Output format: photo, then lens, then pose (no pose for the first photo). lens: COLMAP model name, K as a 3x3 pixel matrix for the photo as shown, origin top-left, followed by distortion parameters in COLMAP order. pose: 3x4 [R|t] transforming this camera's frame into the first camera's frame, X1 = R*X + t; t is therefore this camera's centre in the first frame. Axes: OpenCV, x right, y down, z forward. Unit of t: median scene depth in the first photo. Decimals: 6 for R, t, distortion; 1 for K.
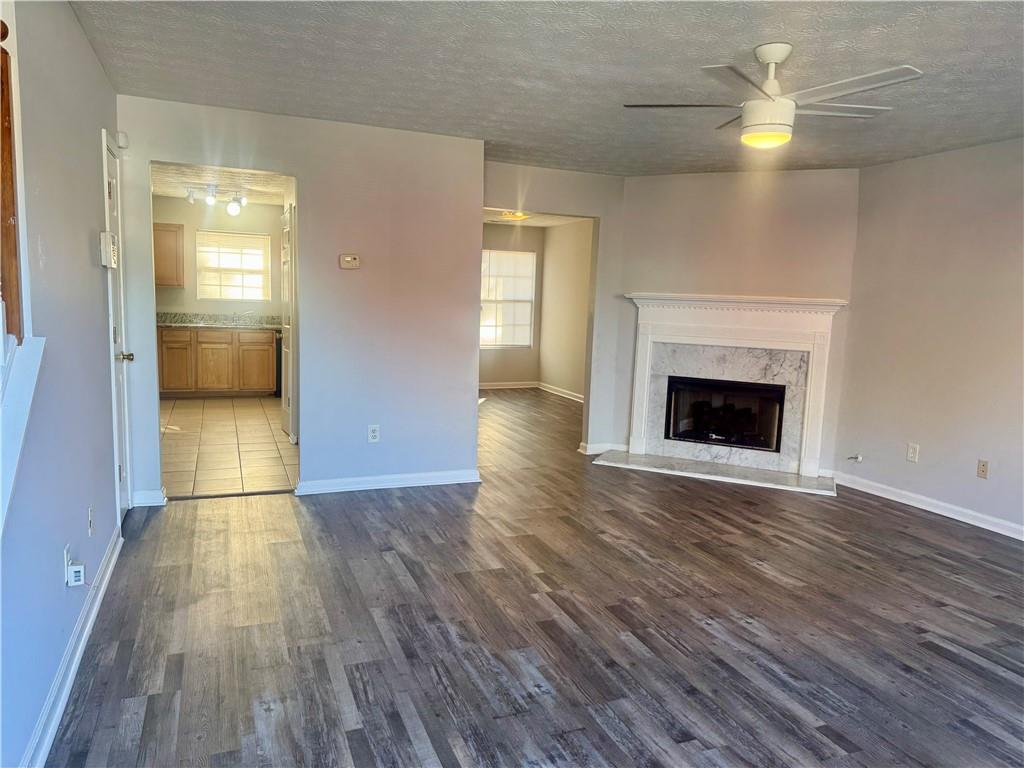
lens RADIAL K [[712.5, 0, 516.5], [0, 712.5, 387.4], [0, 0, 1]] dist [0.069616, -0.093899]
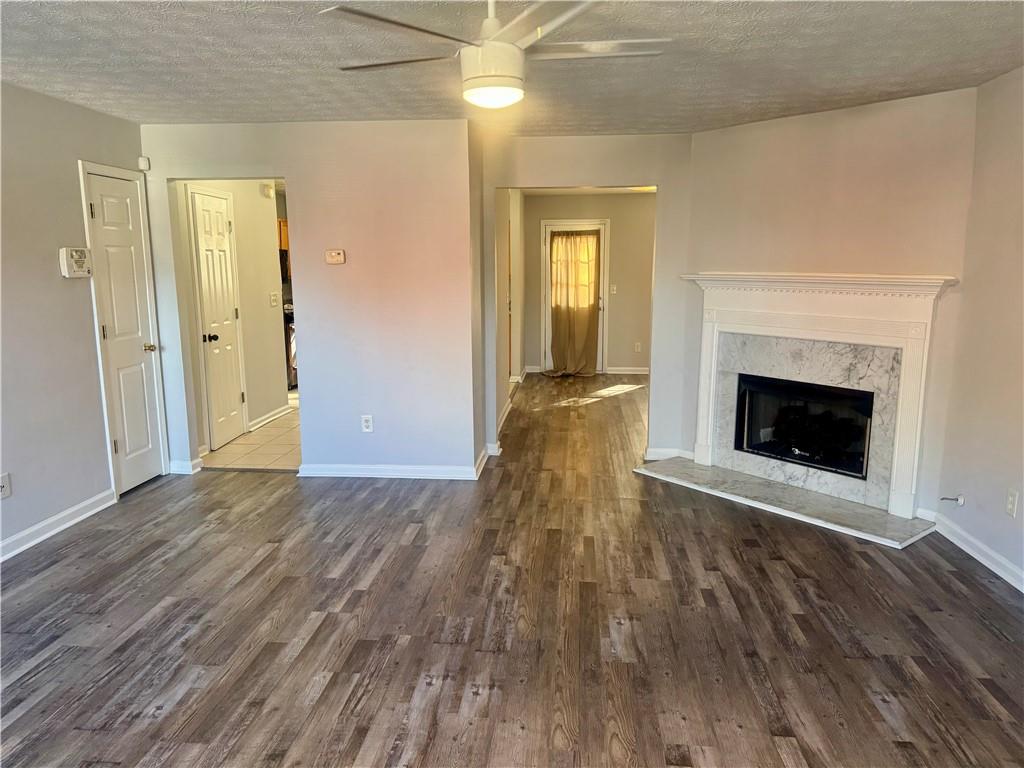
lens RADIAL K [[717.3, 0, 512.0], [0, 717.3, 384.0], [0, 0, 1]] dist [0.068342, -0.085667]
pose [[0.886227, 0.039828, -0.461536, 0.509091], [-0.024221, 0.998918, 0.039693, -0.042468], [0.462618, -0.023998, 0.886233, 0.204418]]
